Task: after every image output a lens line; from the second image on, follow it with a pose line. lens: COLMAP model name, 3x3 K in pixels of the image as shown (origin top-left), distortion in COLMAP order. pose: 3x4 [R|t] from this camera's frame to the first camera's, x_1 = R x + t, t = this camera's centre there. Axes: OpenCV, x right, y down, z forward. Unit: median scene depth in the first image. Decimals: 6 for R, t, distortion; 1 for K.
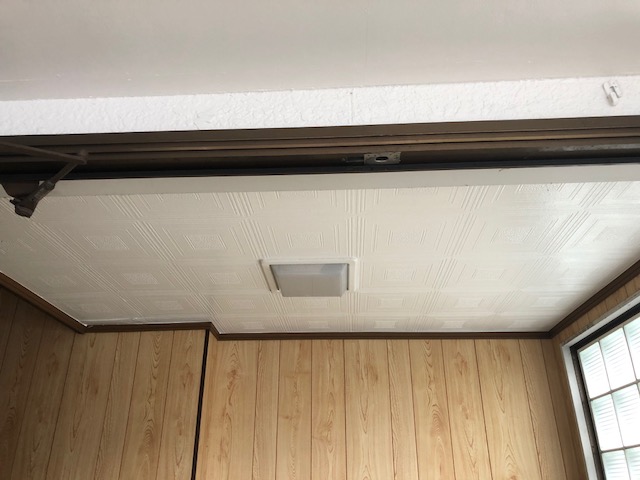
lens RADIAL K [[518.7, 0, 335.5], [0, 518.7, 223.1], [0, 0, 1]] dist [0.001410, 0.002186]
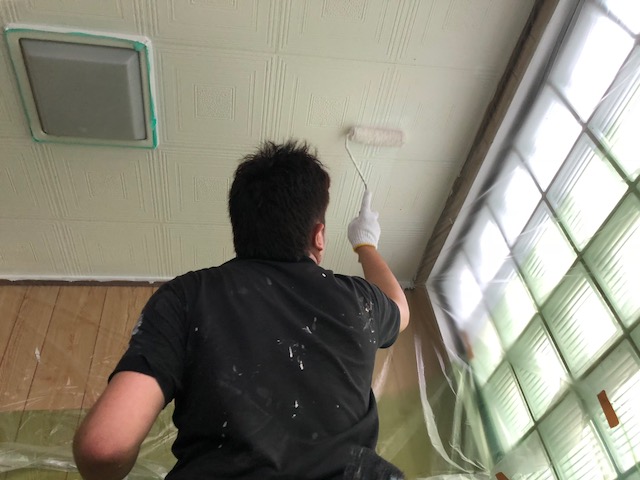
lens RADIAL K [[528.5, 0, 315.8], [0, 528.5, 228.6], [0, 0, 1]] dist [-0.002000, 0.002323]
pose [[0.982723, 0.042743, 0.180079, 0.104508], [0.015216, 0.951015, -0.308770, 0.392564], [-0.184455, 0.306175, 0.933934, 0.256123]]
